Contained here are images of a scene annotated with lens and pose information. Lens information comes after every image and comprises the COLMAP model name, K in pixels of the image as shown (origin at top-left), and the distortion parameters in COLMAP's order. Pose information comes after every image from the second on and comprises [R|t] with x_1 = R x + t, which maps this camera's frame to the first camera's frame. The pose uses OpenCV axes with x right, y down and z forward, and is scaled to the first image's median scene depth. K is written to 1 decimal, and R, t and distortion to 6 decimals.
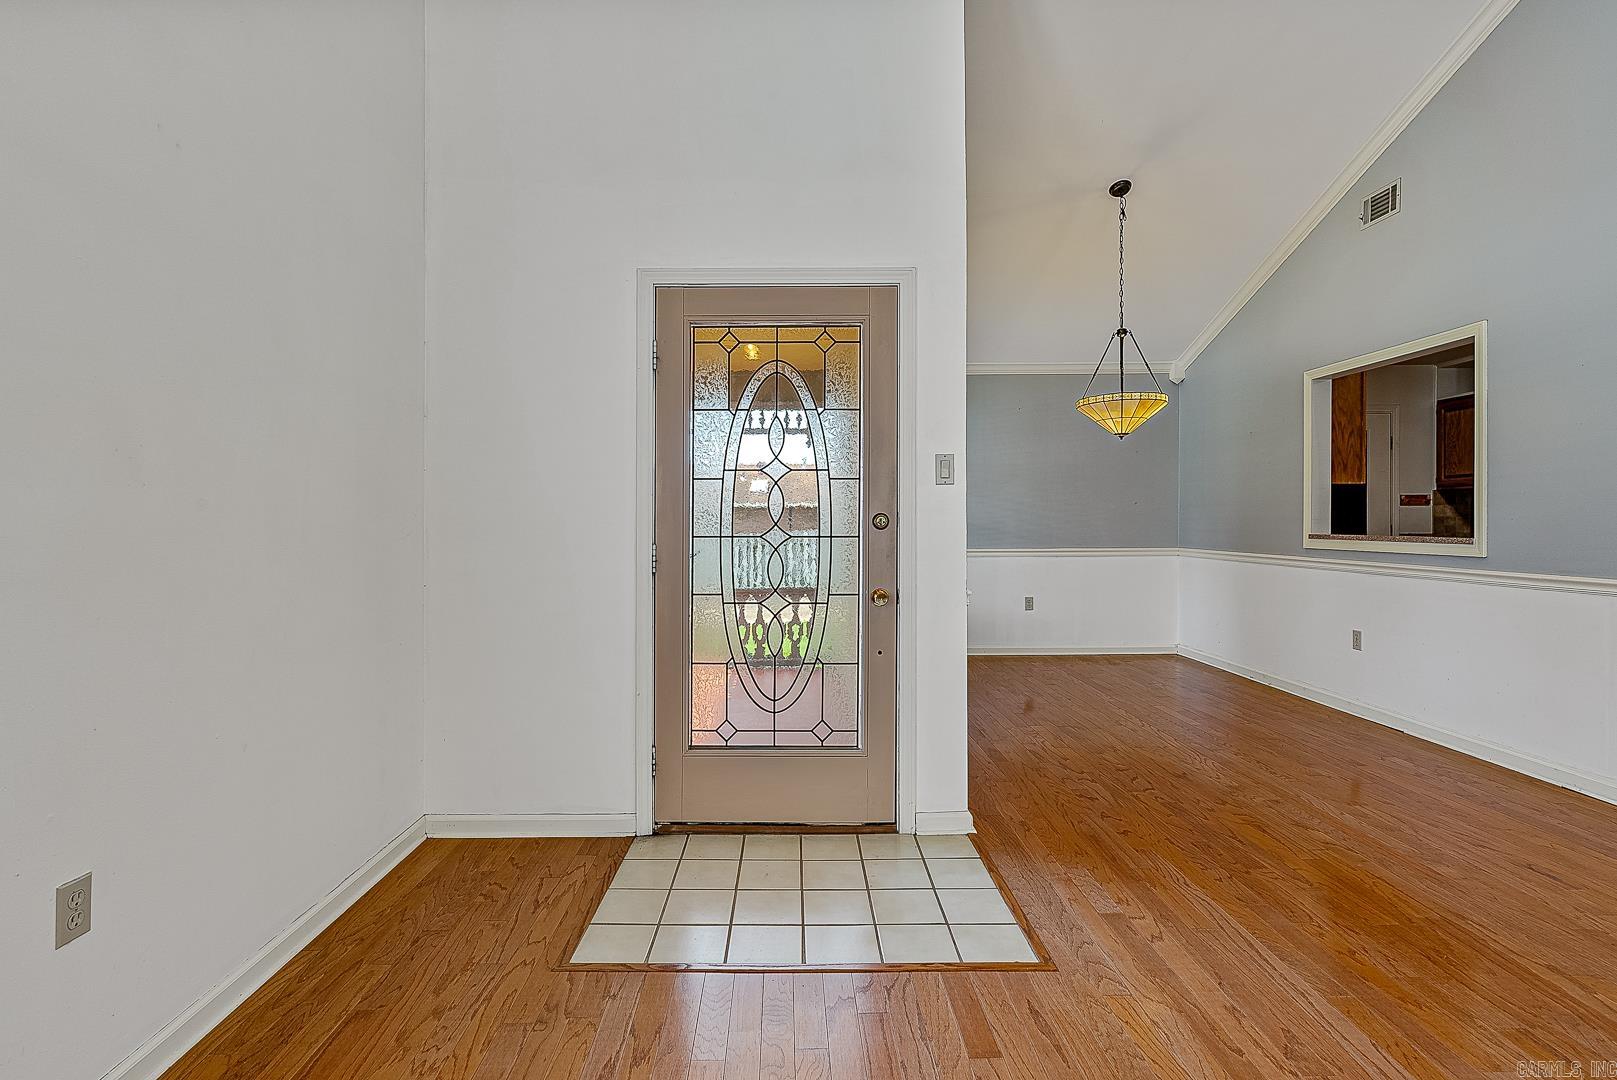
lens RADIAL K [[756.2, 0, 781.3], [0, 756.2, 532.6], [0, 0, 1]] dist [-0.007792, 0.002896]
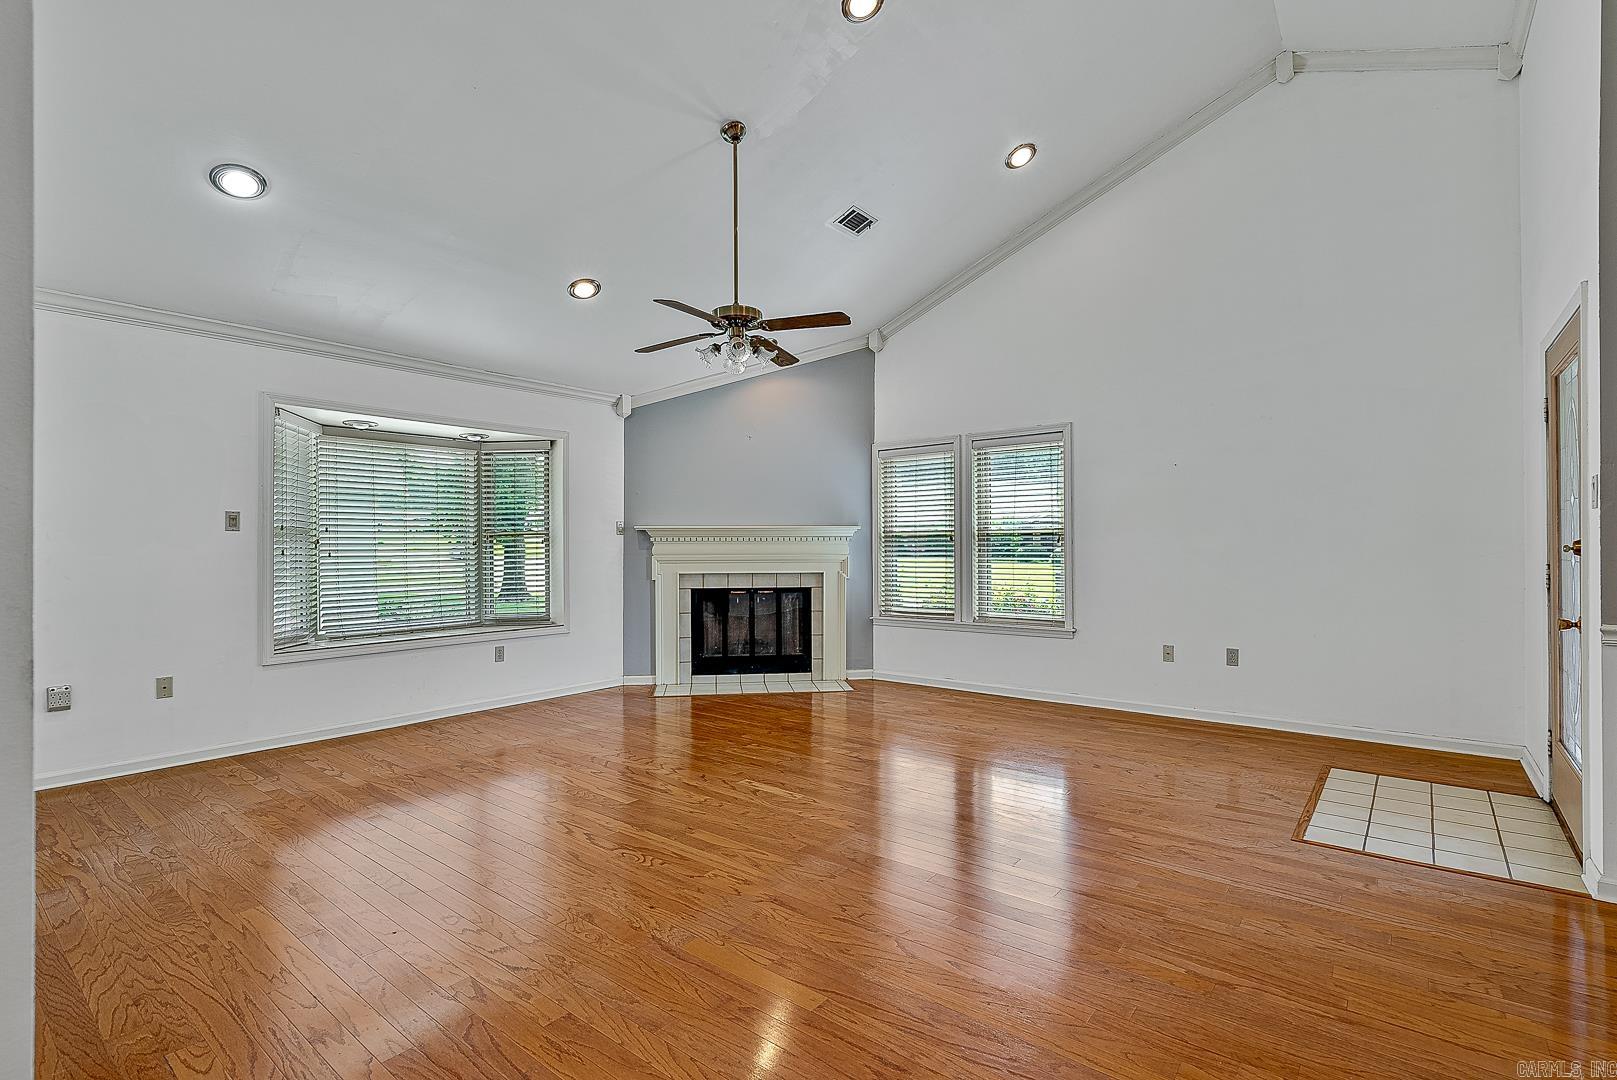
lens RADIAL K [[756.2, 0, 806.1], [0, 756.2, 540.5], [0, 0, 1]] dist [-0.007792, 0.002896]
pose [[-0.621403, 0.005725, -0.783470, 1.450538], [0.002535, 0.999983, 0.005296, -0.029181], [0.783487, 0.001305, -0.621407, 0.781848]]
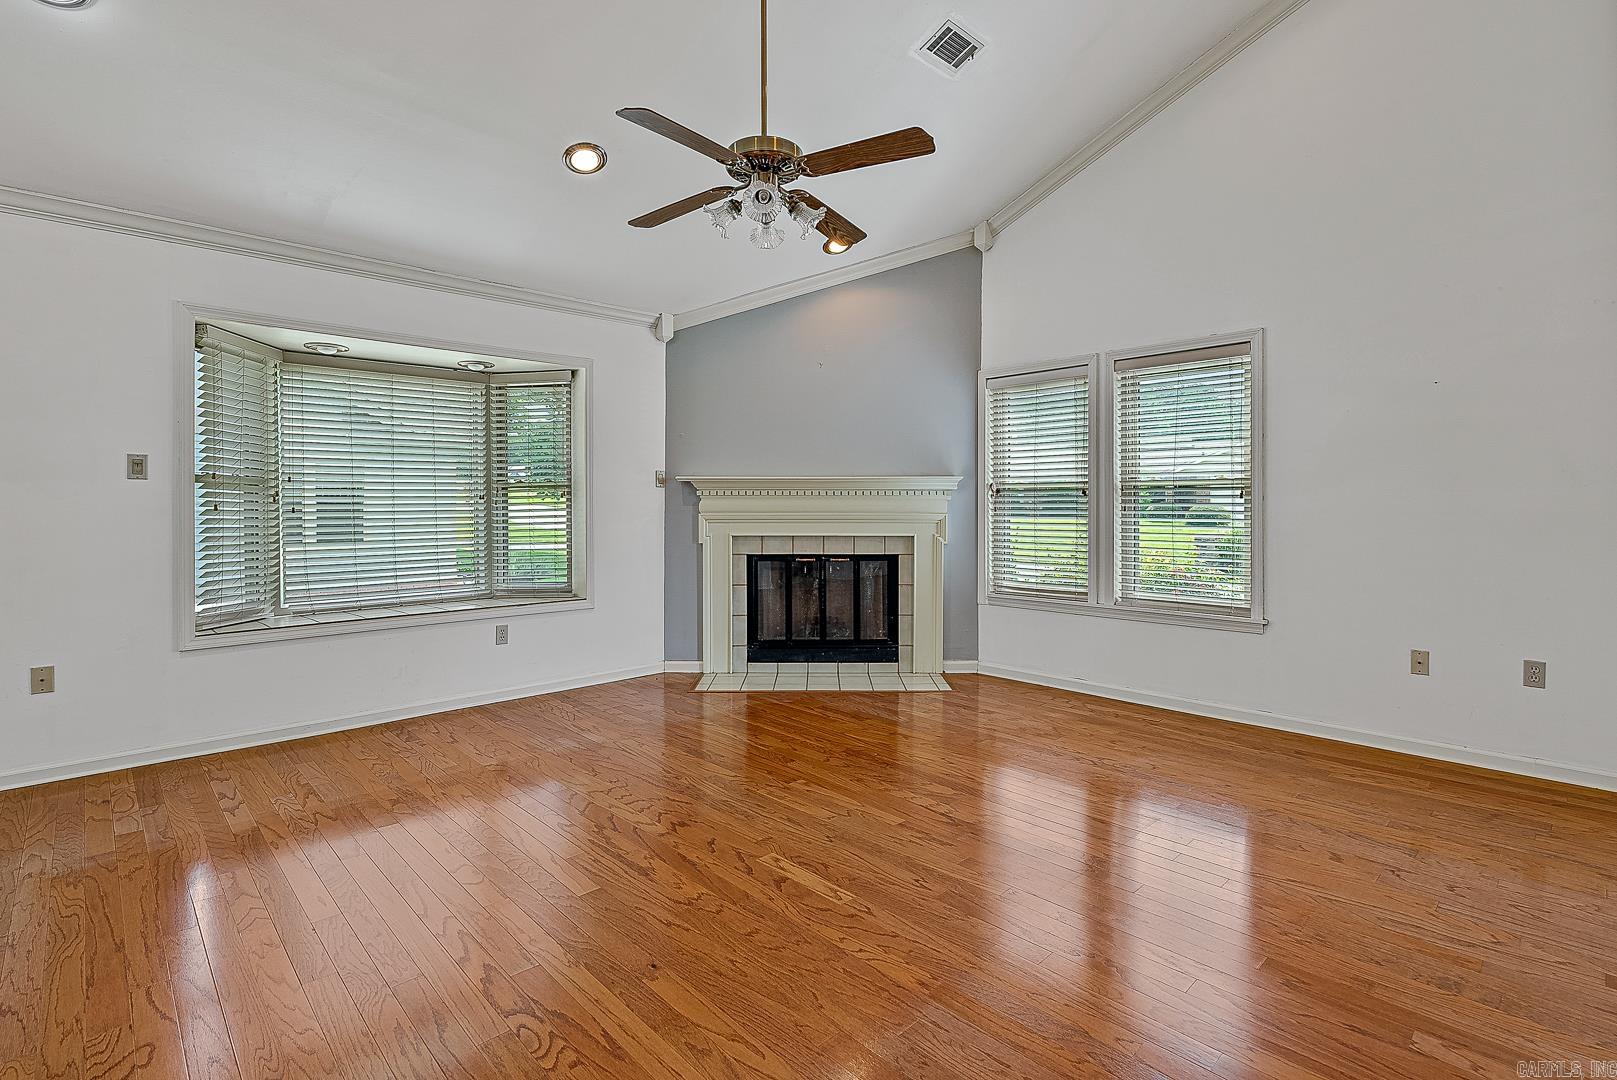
lens RADIAL K [[756.2, 0, 820.8], [0, 756.2, 512.3], [0, 0, 1]] dist [-0.007792, 0.002896]
pose [[-0.714939, 0.016804, -0.698984, 1.048416], [0.000665, 0.999727, 0.023354, -0.018762], [0.699186, 0.016232, -0.714755, 0.537479]]
